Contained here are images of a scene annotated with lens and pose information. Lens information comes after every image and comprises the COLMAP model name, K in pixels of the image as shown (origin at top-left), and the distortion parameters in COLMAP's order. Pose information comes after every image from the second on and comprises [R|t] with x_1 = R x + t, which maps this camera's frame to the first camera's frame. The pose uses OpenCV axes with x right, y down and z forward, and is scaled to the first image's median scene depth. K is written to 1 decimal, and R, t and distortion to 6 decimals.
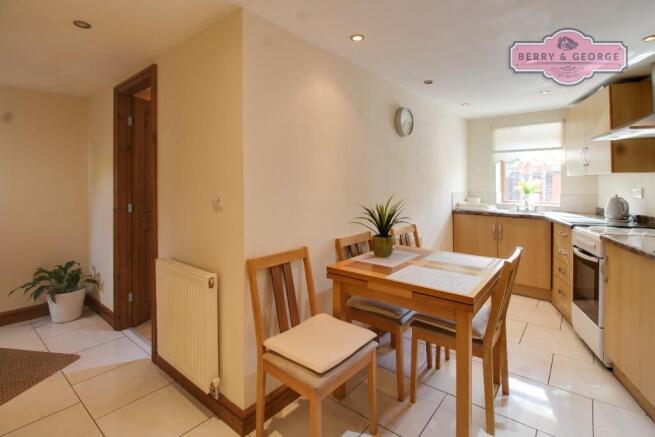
lens RADIAL K [[313.1, 0, 327.9], [0, 313.1, 187.6], [0, 0, 1]] dist [-0.001363, -0.000717]
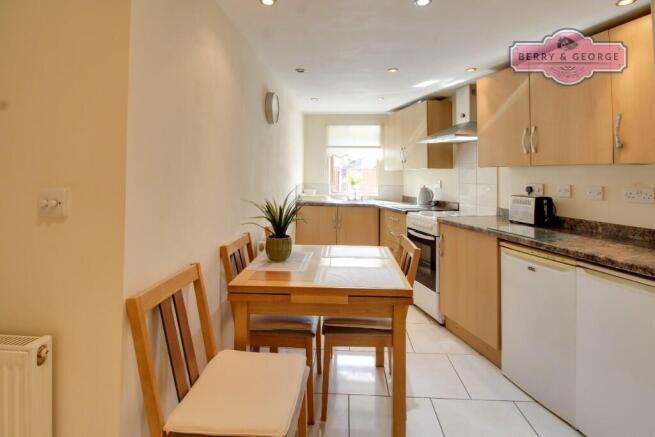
lens RADIAL K [[322.7, 0, 327.4], [0, 322.7, 169.8], [0, 0, 1]] dist [0.015388, -0.000640]
pose [[0.812637, 0.017521, 0.582507, -0.197849], [-0.000778, 0.999580, -0.028979, -0.003075], [-0.582770, 0.023096, 0.812309, 0.158824]]
